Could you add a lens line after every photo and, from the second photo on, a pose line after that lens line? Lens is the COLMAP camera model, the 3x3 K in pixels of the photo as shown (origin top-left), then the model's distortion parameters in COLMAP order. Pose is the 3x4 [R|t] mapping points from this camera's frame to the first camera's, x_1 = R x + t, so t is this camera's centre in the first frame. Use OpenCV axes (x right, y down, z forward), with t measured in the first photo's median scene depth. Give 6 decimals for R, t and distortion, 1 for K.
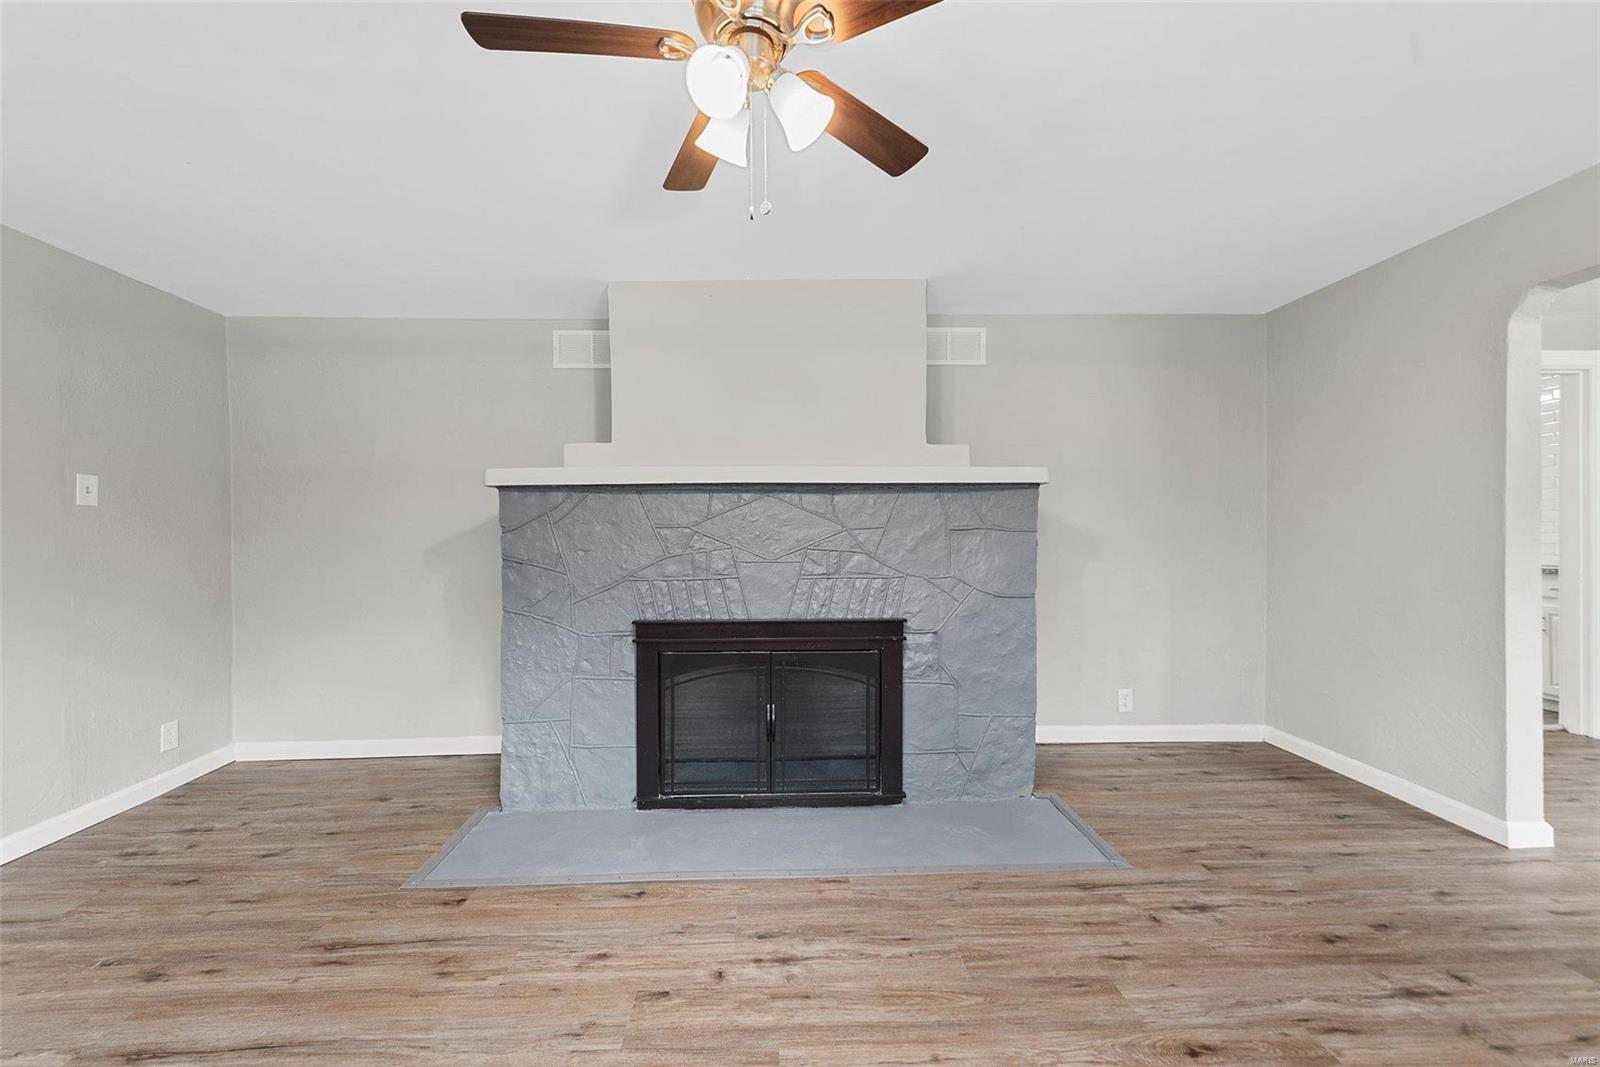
lens RADIAL K [[641.2, 0, 795.8], [0, 641.2, 528.0], [0, 0, 1]] dist [0.017953, -0.004781]
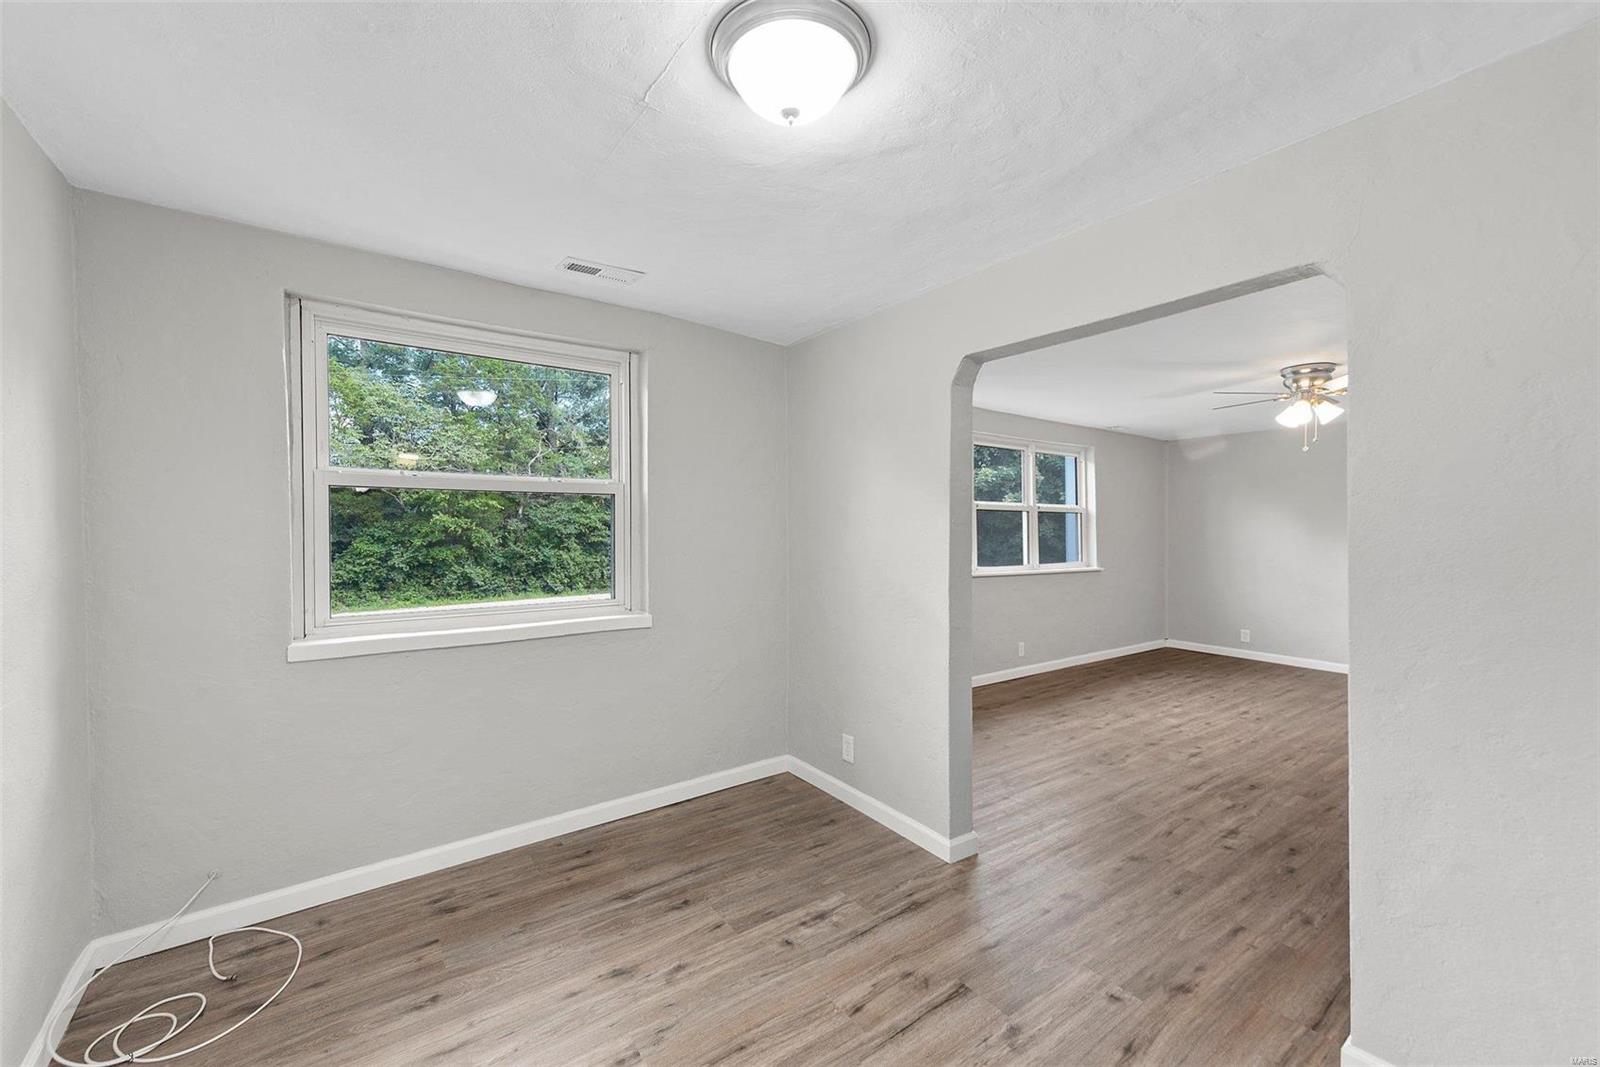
lens RADIAL K [[636.5, 0, 793.8], [0, 636.5, 541.8], [0, 0, 1]] dist [0.018636, -0.005750]
pose [[-0.838655, 0.016735, -0.544406, 2.318280], [0.007968, 0.999798, 0.018459, -0.088856], [0.544604, 0.011143, -0.838619, 1.454493]]
